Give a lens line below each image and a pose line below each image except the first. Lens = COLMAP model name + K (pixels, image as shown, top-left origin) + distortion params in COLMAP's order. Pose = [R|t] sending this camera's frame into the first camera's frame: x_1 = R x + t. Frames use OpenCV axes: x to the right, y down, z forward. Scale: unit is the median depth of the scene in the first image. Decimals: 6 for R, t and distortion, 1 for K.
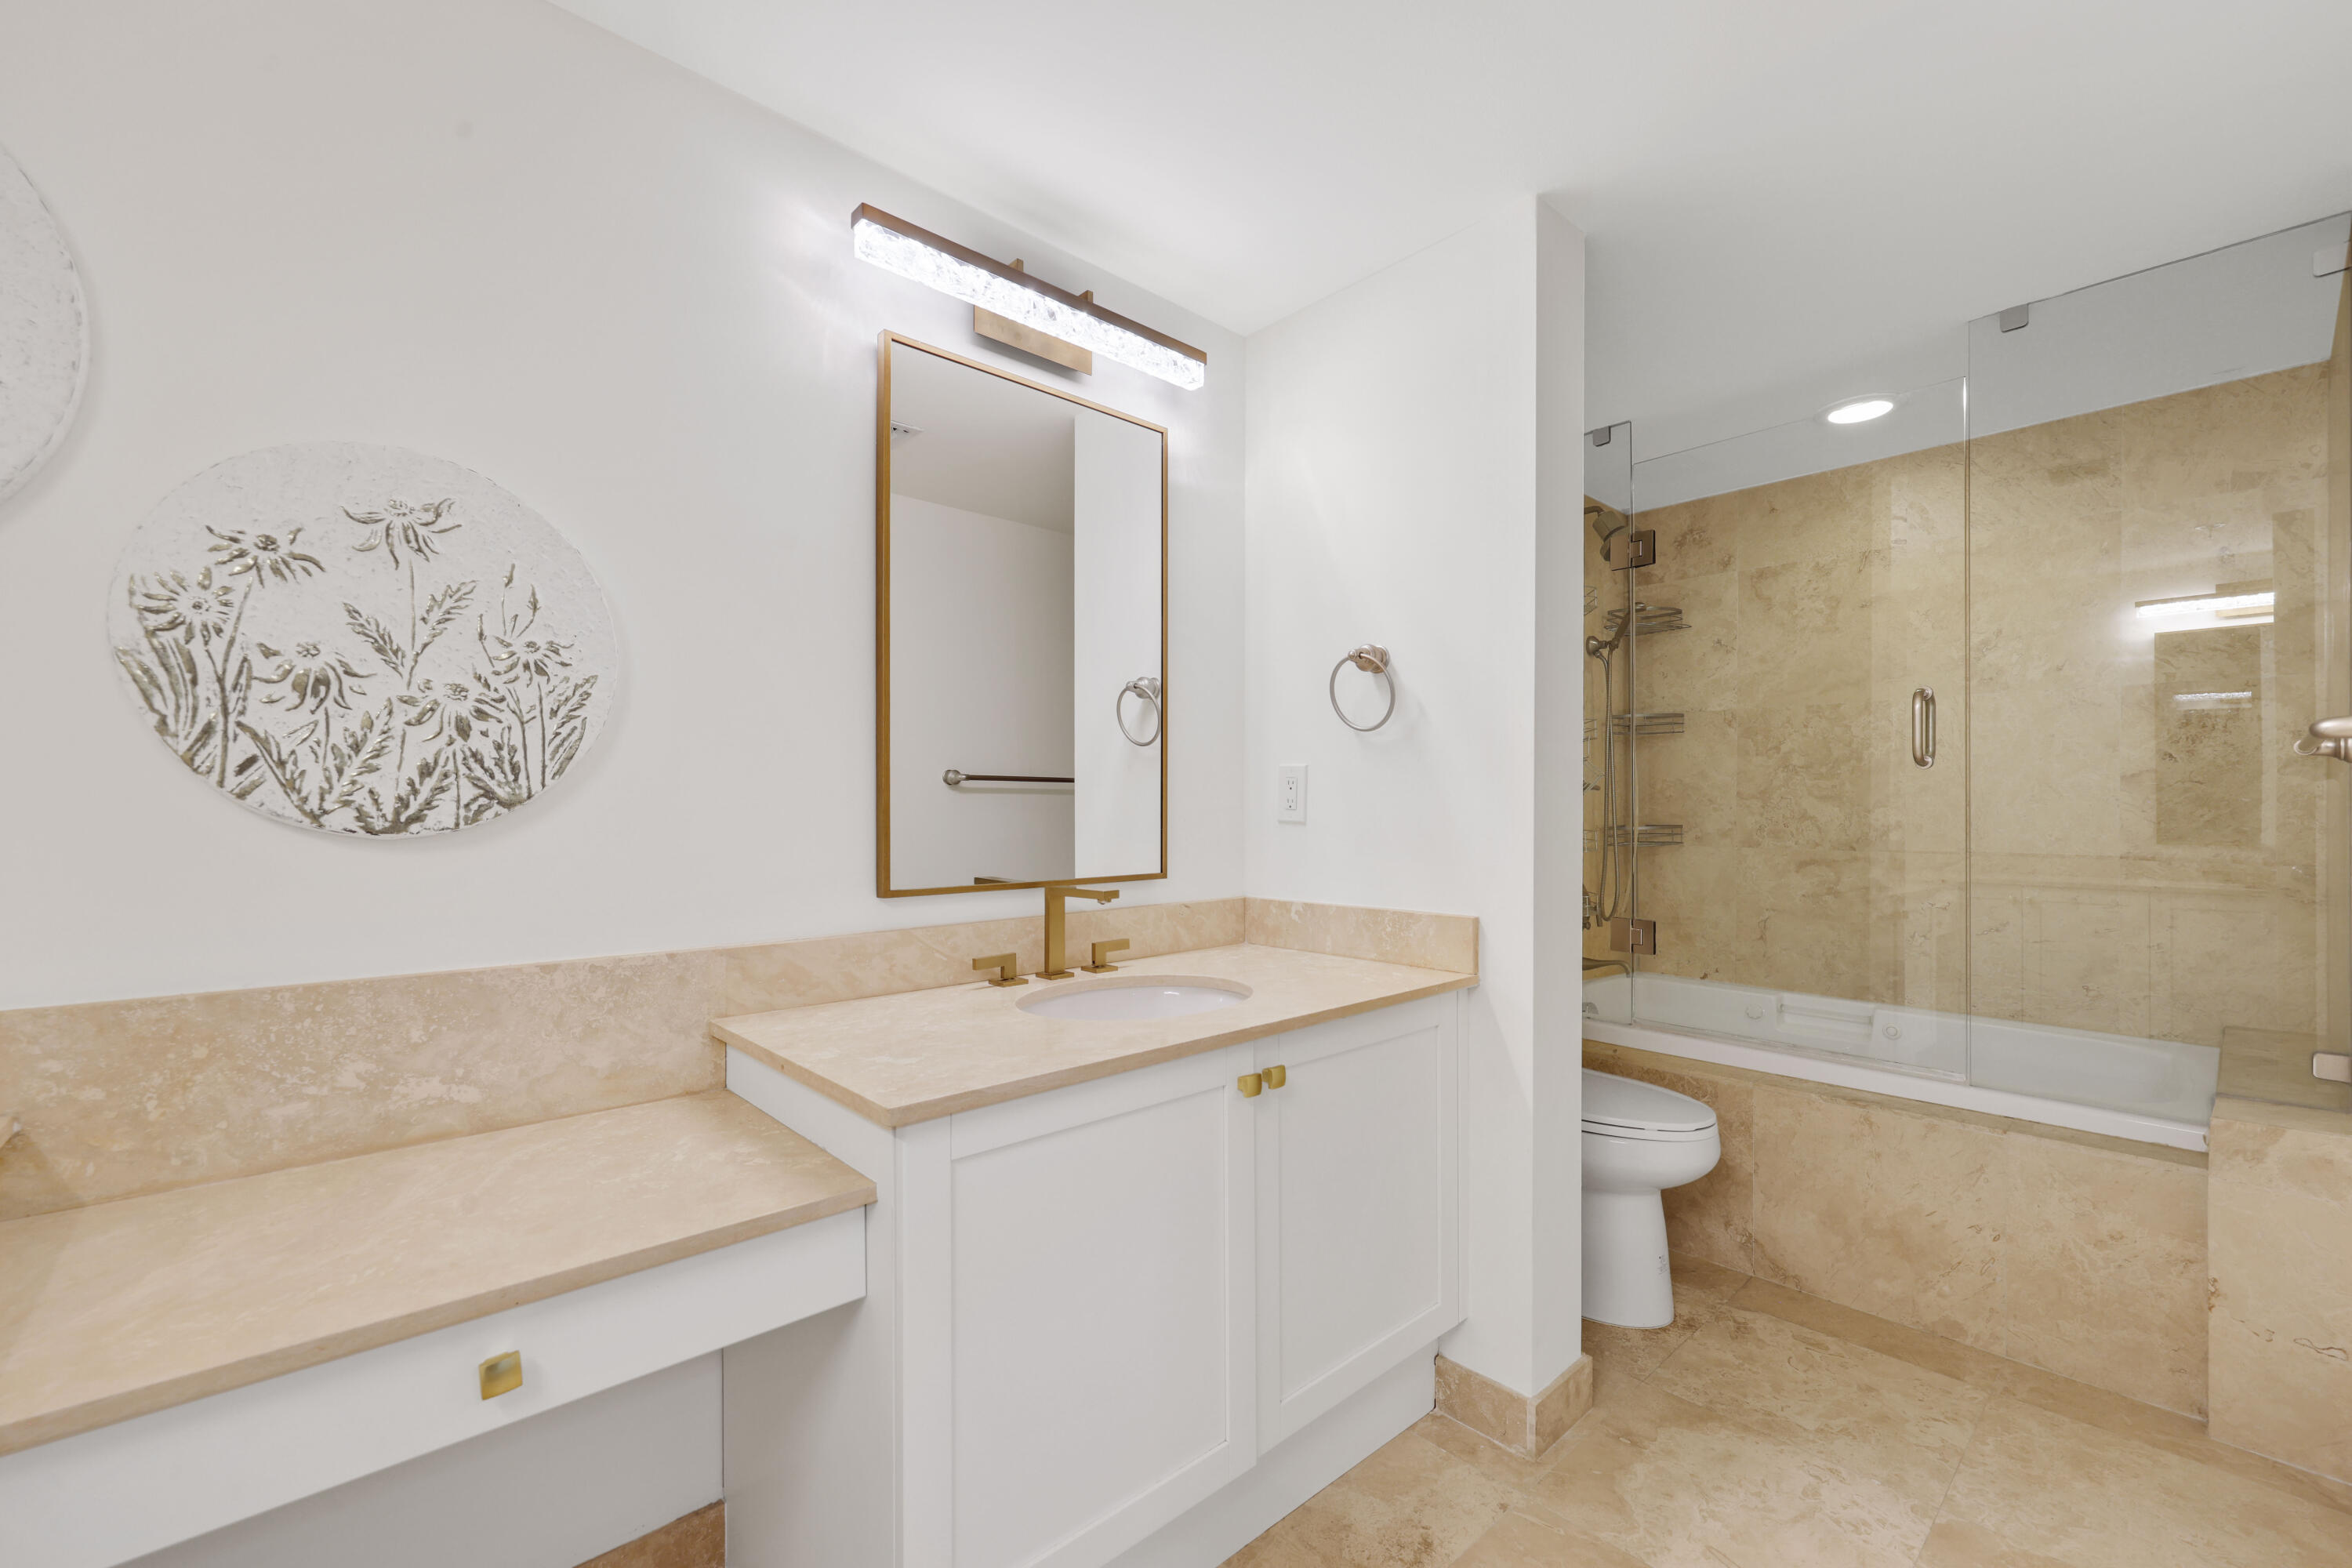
lens RADIAL K [[978.3, 0, 1179.3], [0, 978.3, 800.8], [0, 0, 1]] dist [0.001040, 0.000440]
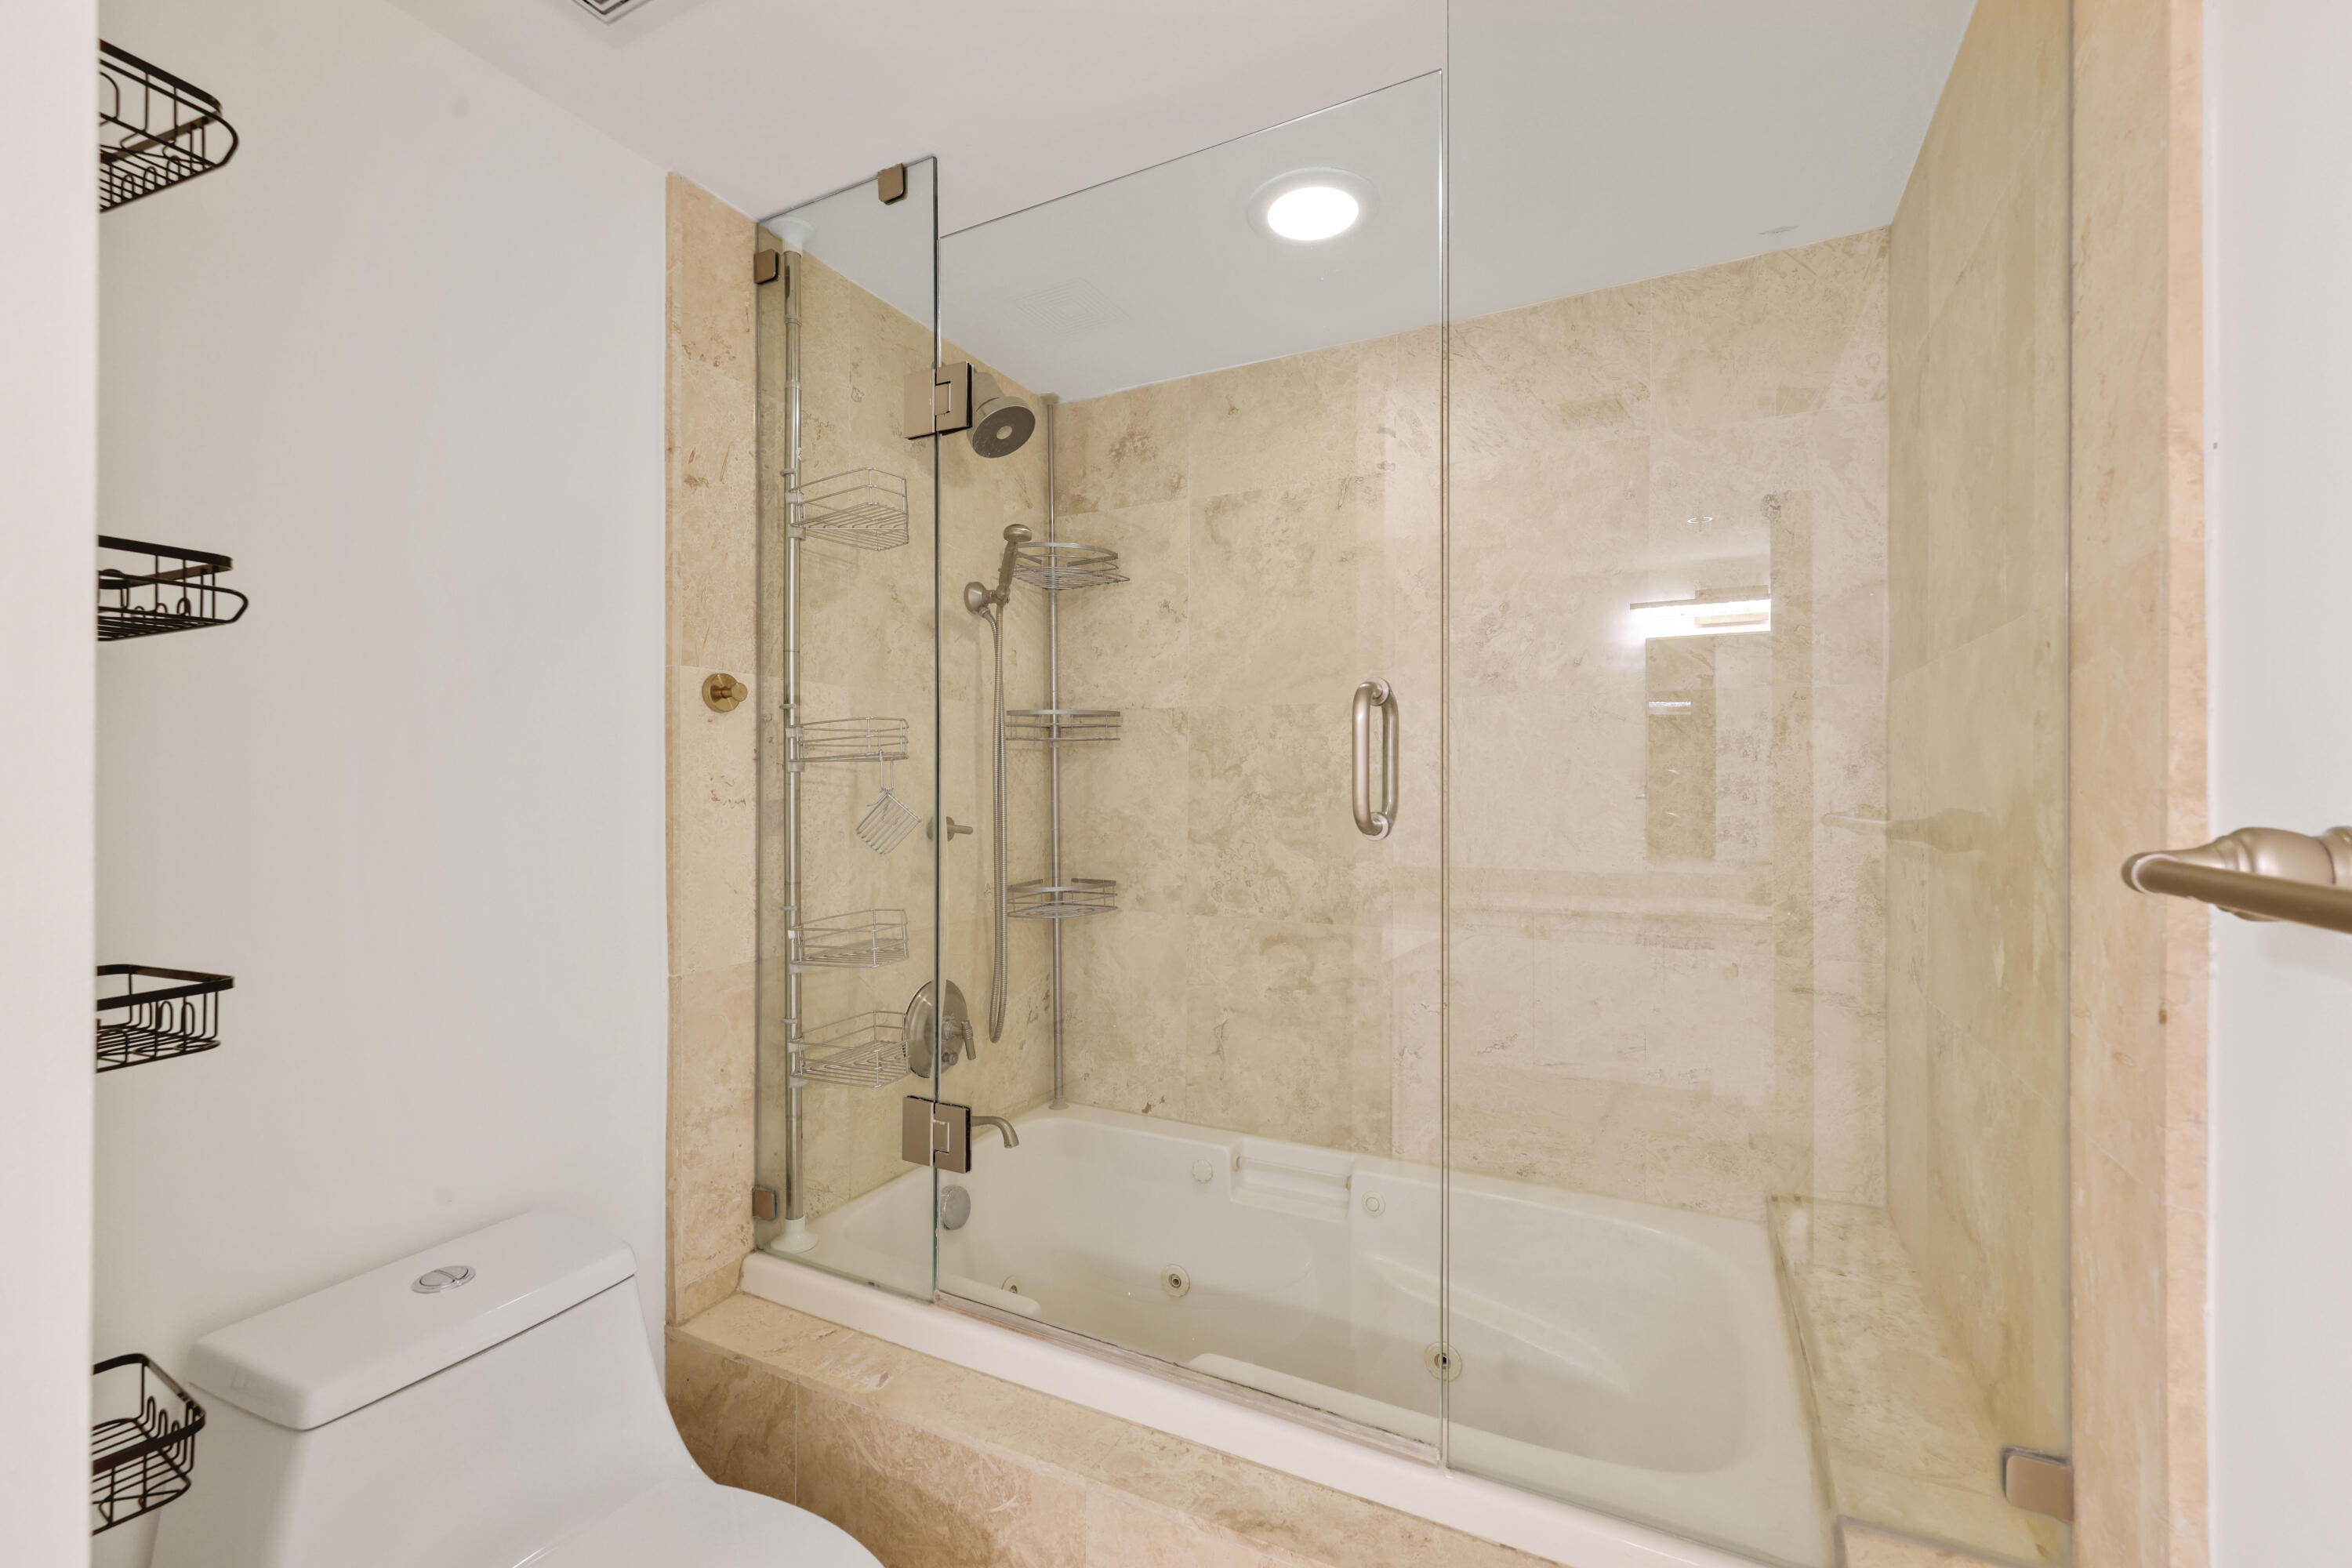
lens RADIAL K [[999.4, 0, 1176.0], [0, 999.4, 784.0], [0, 0, 1]] dist [-0.000668, 0.000078]
pose [[0.933511, 0.001944, 0.358543, 0.335900], [-0.002069, 0.999998, -0.000036, -0.043458], [-0.358542, -0.000708, 0.933513, 0.389088]]
